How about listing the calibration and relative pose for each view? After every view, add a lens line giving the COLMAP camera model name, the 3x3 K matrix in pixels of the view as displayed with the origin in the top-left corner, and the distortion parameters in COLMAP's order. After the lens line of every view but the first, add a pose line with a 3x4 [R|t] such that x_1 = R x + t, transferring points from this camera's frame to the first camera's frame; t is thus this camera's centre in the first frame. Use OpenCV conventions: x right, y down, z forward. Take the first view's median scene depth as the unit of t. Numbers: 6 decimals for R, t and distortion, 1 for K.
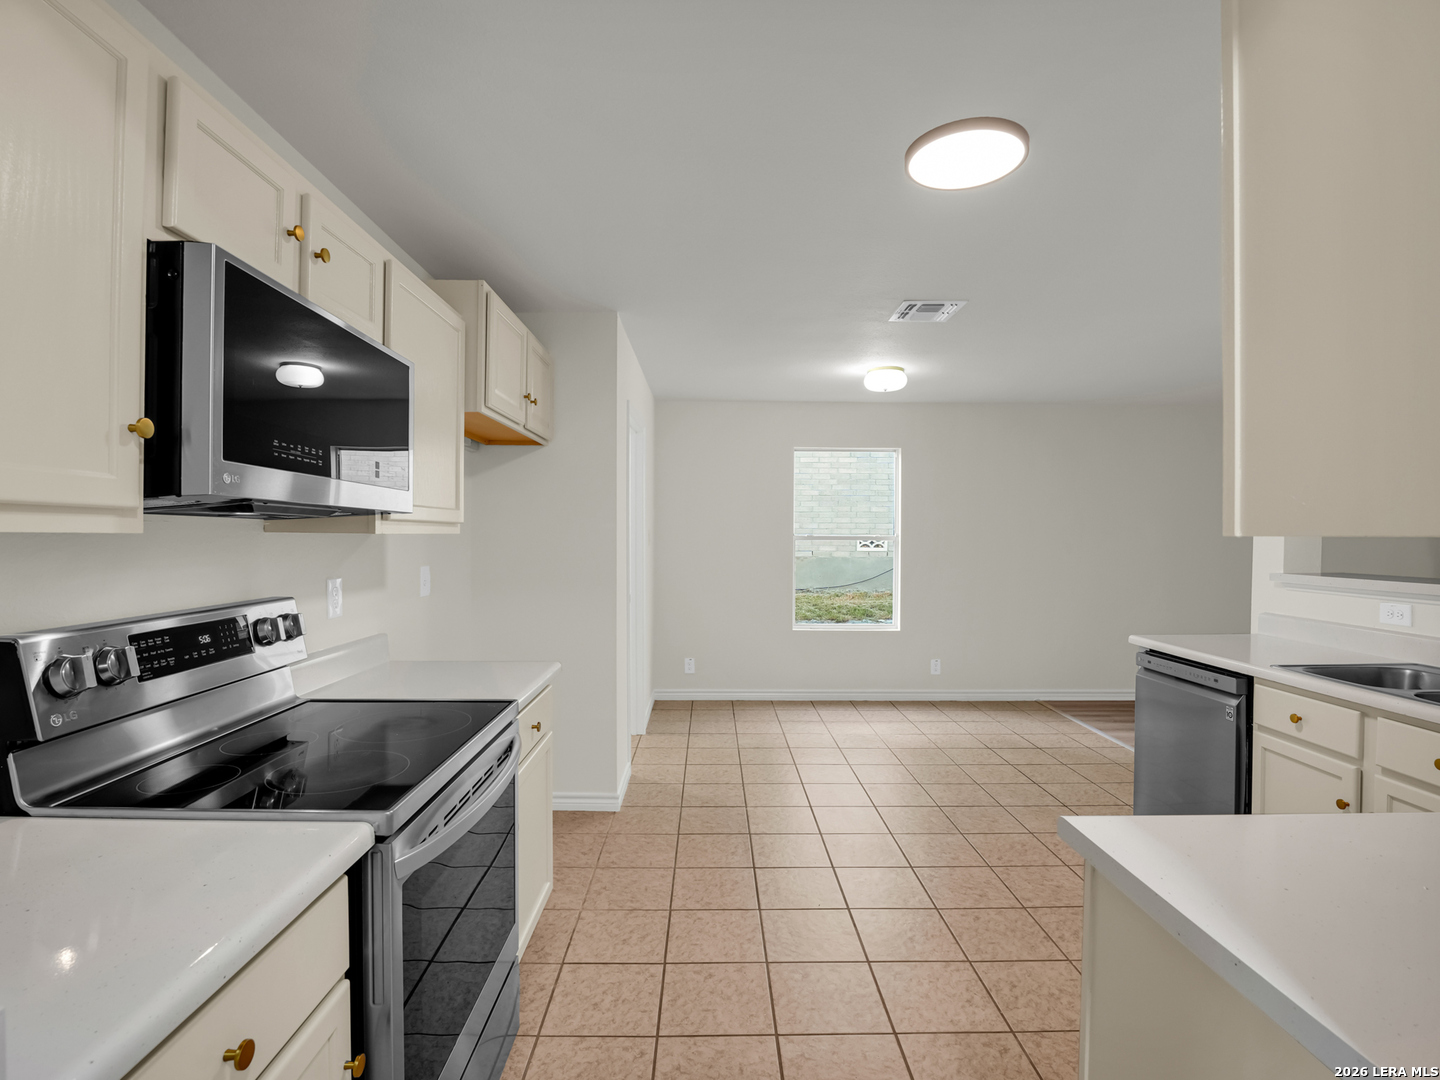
lens RADIAL K [[671.9, 0, 705.9], [0, 671.9, 537.3], [0, 0, 1]] dist [-0.025788, 0.001966]
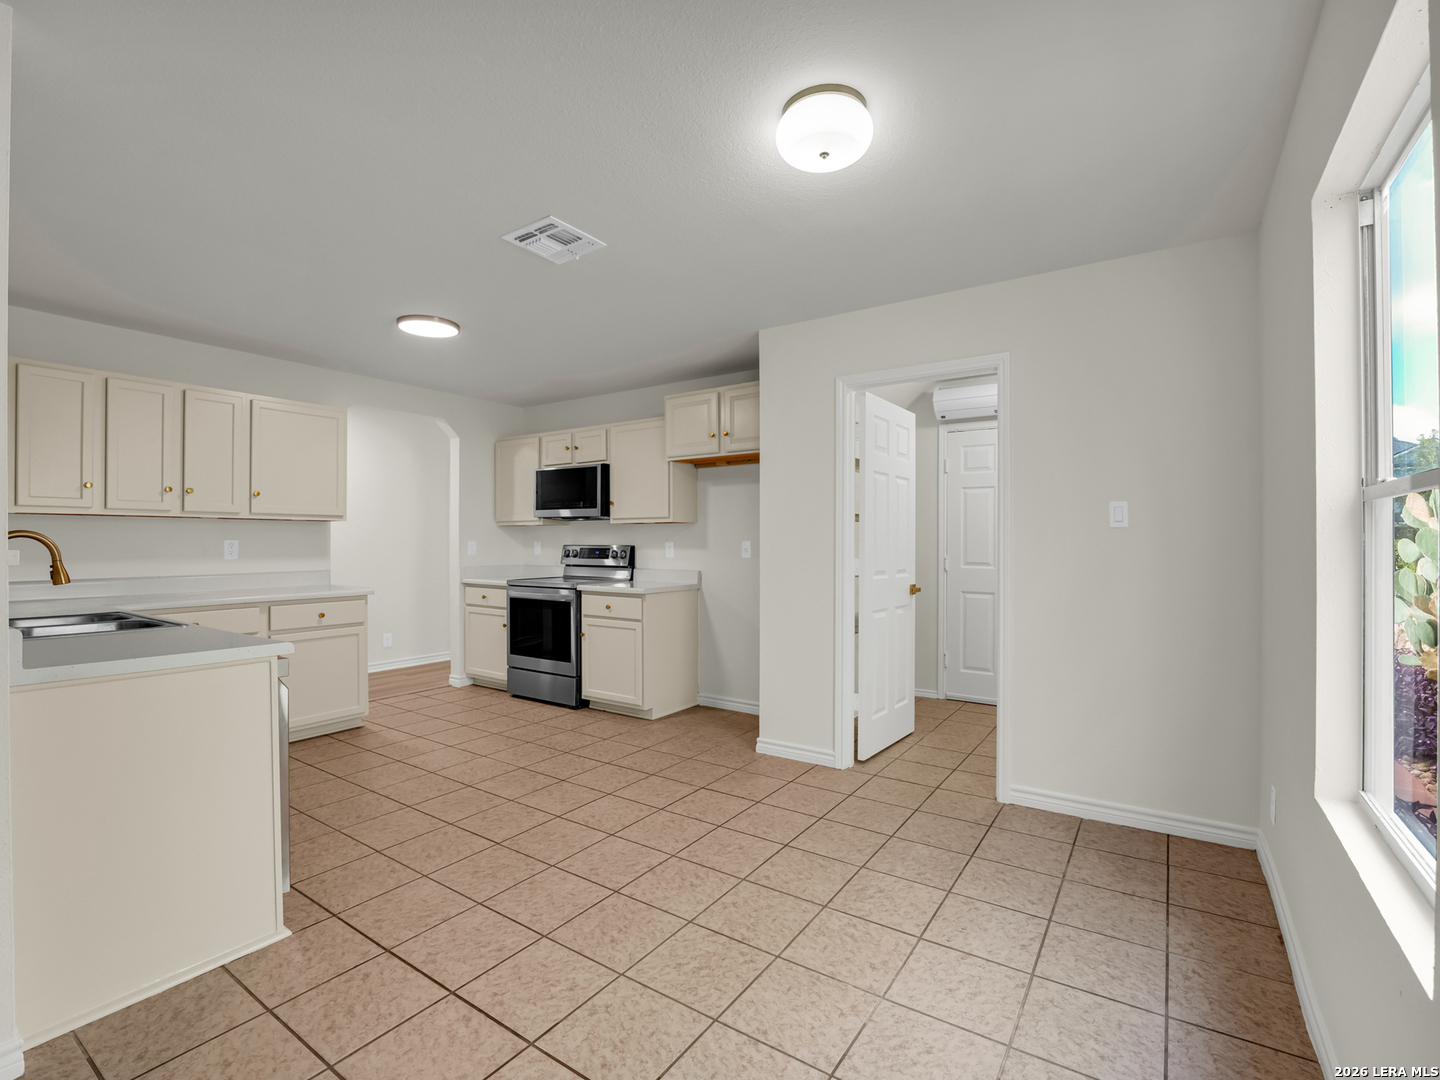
lens RADIAL K [[671.9, 0, 716.9], [0, 671.9, 542.3], [0, 0, 1]] dist [-0.025788, 0.001966]
pose [[-0.553300, -0.002099, -0.832979, 1.127455], [-0.001199, 0.999998, -0.001724, 0.058420], [0.832981, 0.000045, -0.553301, 2.034636]]
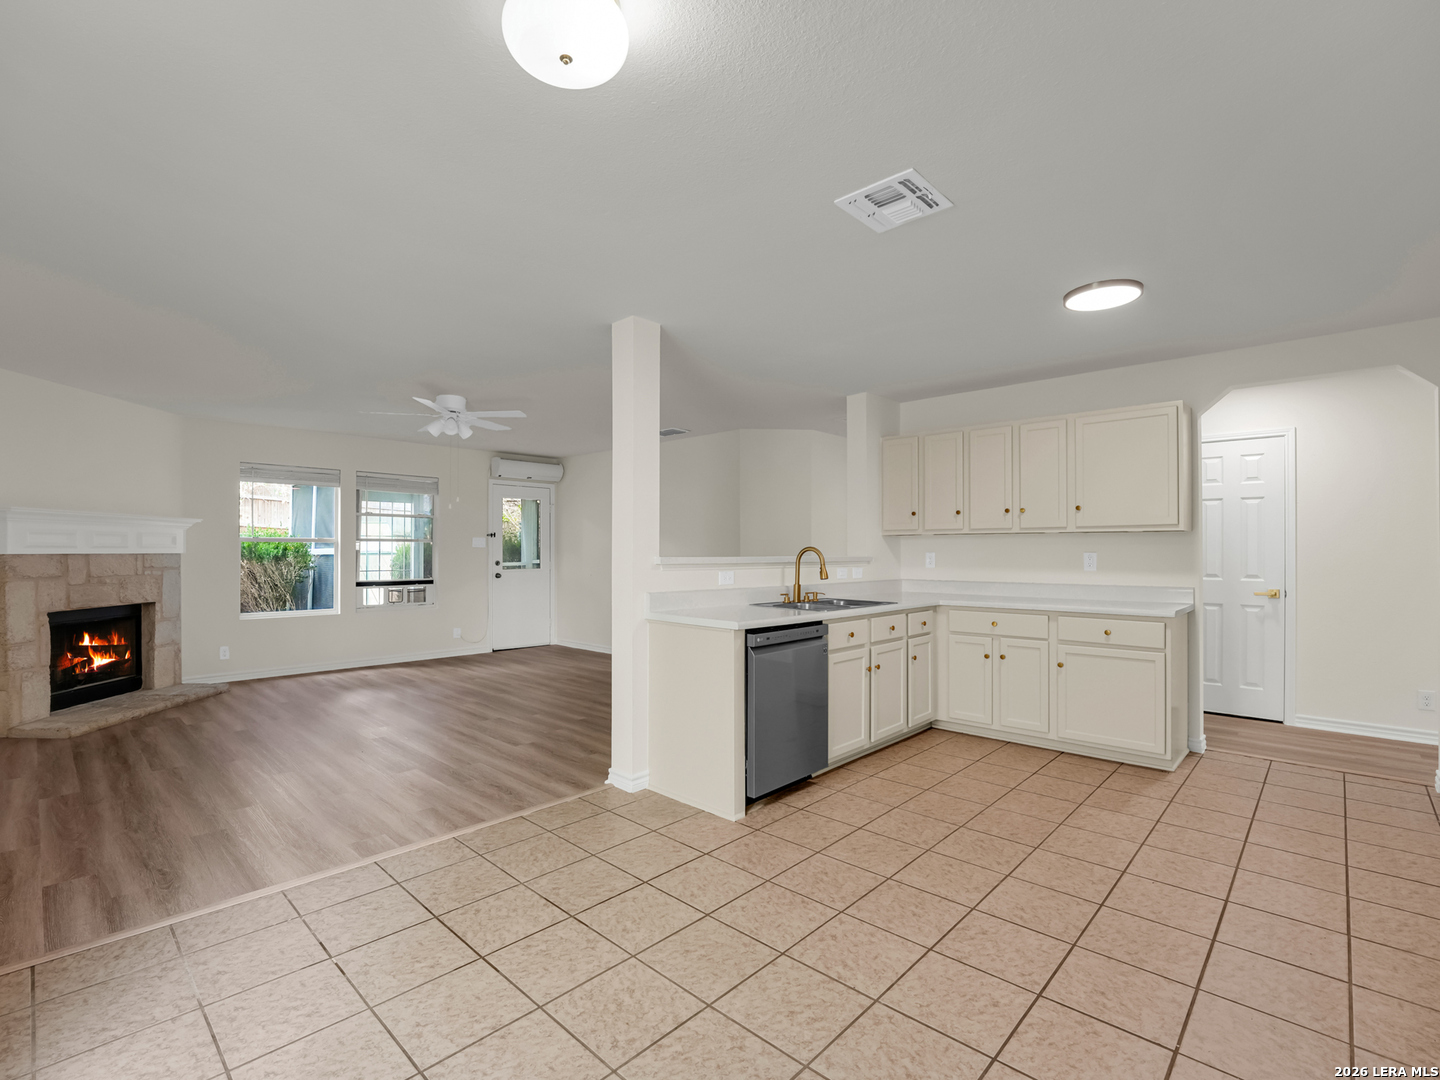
lens RADIAL K [[671.9, 0, 727.7], [0, 671.9, 553.7], [0, 0, 1]] dist [-0.025788, 0.001966]
pose [[-0.735923, -0.003968, 0.677053, -0.027777], [-0.003203, 0.999992, 0.002380, 0.053106], [-0.677057, -0.000417, -0.735930, 2.048140]]
